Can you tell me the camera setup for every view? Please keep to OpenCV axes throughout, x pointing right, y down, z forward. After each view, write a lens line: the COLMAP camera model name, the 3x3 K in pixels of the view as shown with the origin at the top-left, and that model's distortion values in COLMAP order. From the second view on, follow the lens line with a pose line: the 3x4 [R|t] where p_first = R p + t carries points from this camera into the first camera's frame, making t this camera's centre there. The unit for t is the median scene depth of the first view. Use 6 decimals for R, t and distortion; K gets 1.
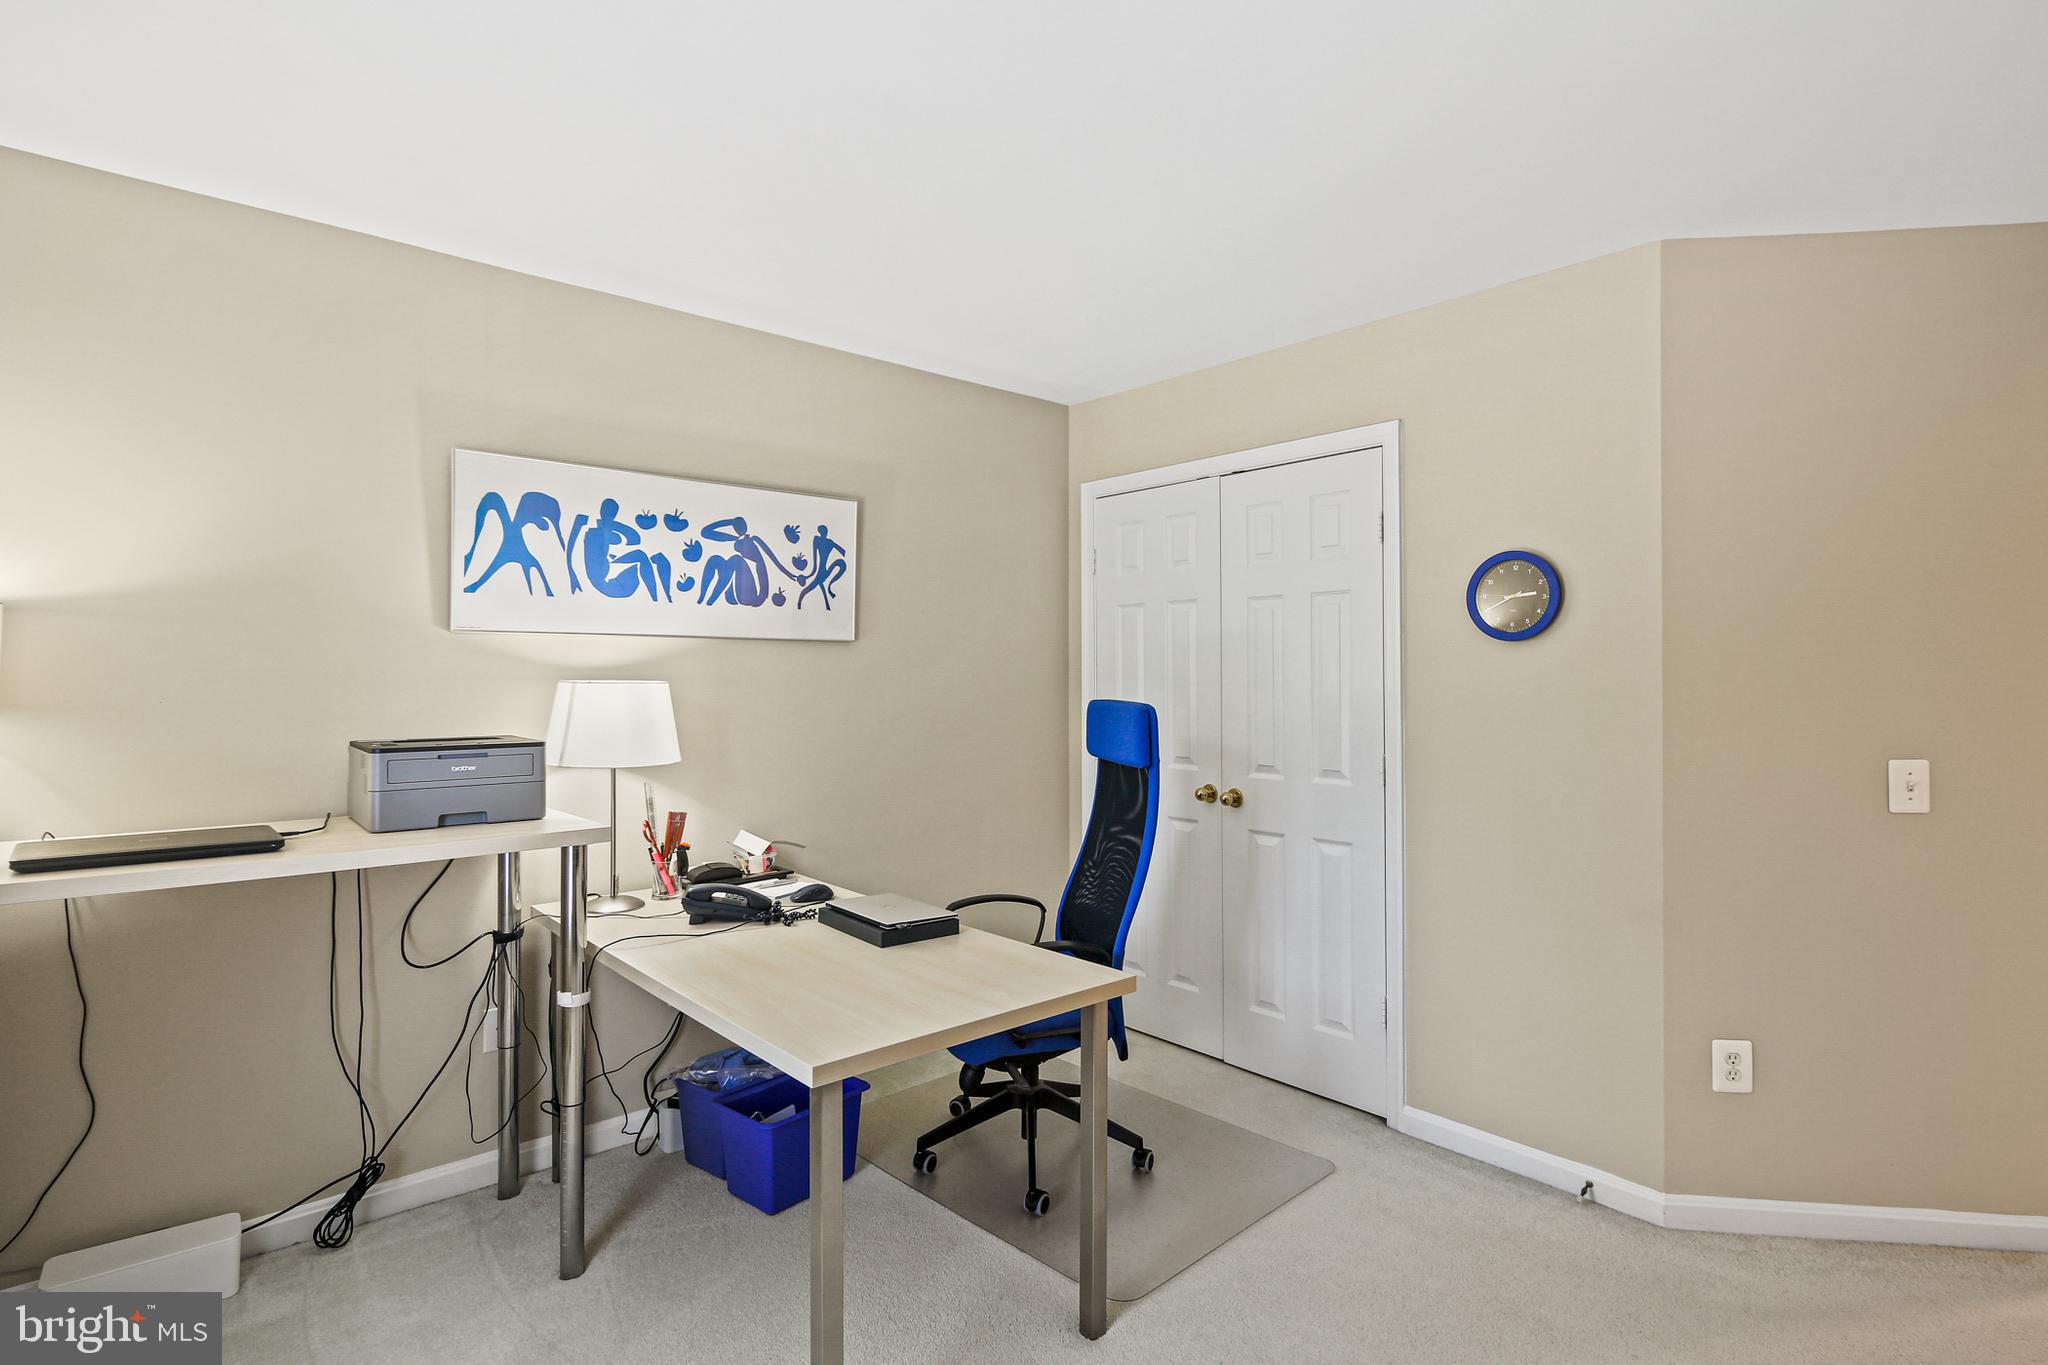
lens RADIAL K [[994.6, 0, 1023.6], [0, 994.6, 668.2], [0, 0, 1]] dist [-0.003937, -0.003254]
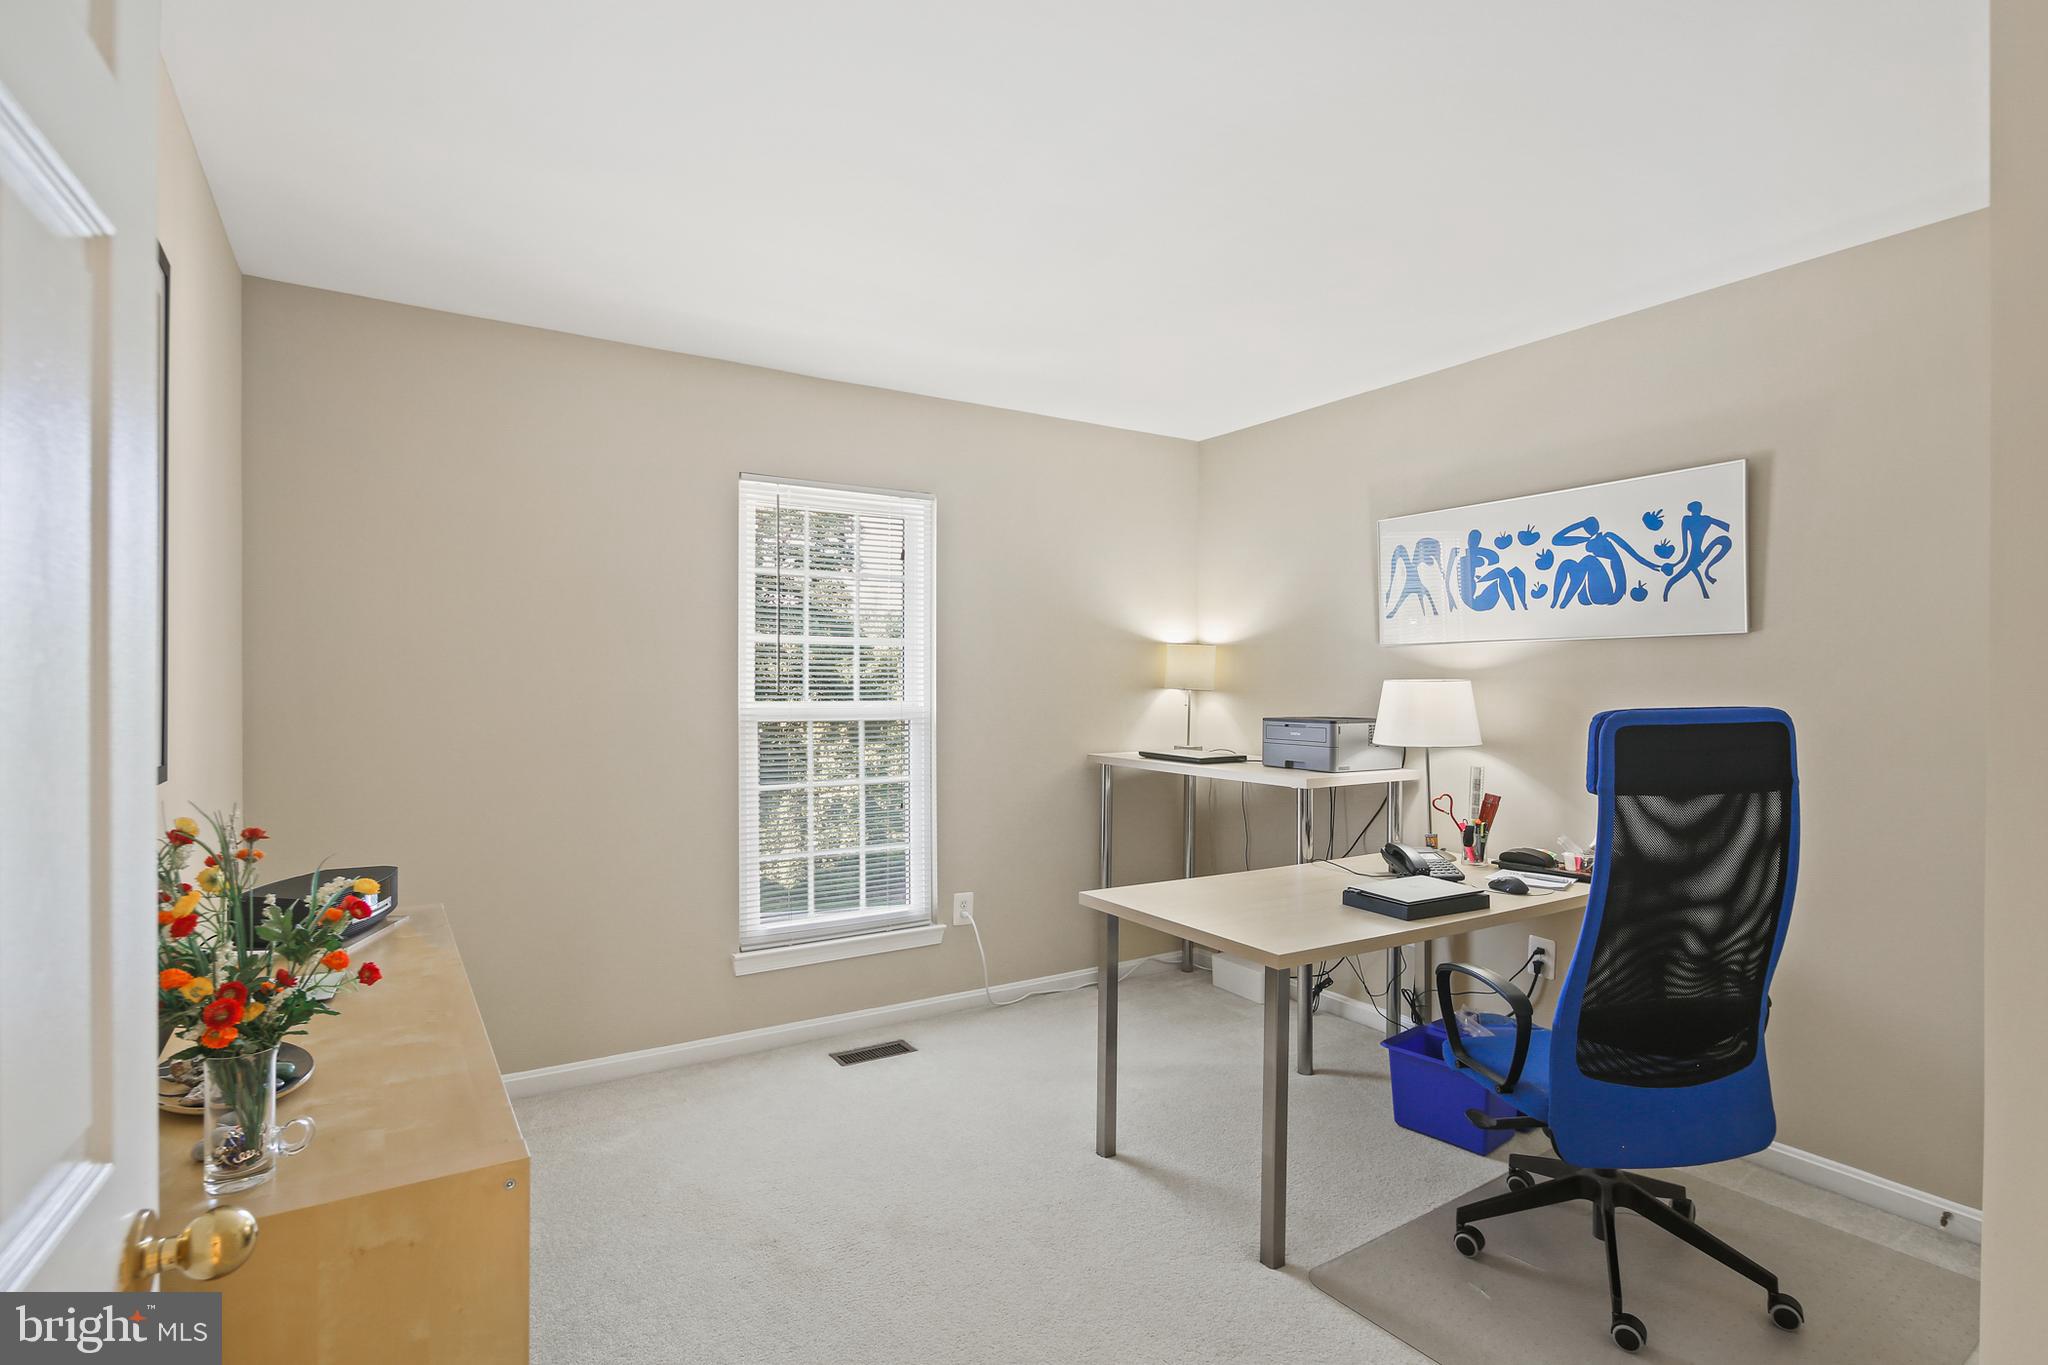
lens RADIAL K [[994.6, 0, 1028.1], [0, 994.6, 690.4], [0, 0, 1]] dist [-0.003937, -0.003254]
pose [[-0.152920, 0.010936, -0.988178, 0.798024], [0.009253, 0.999911, 0.009634, 0.007568], [0.988195, -0.007670, -0.153008, 0.597273]]
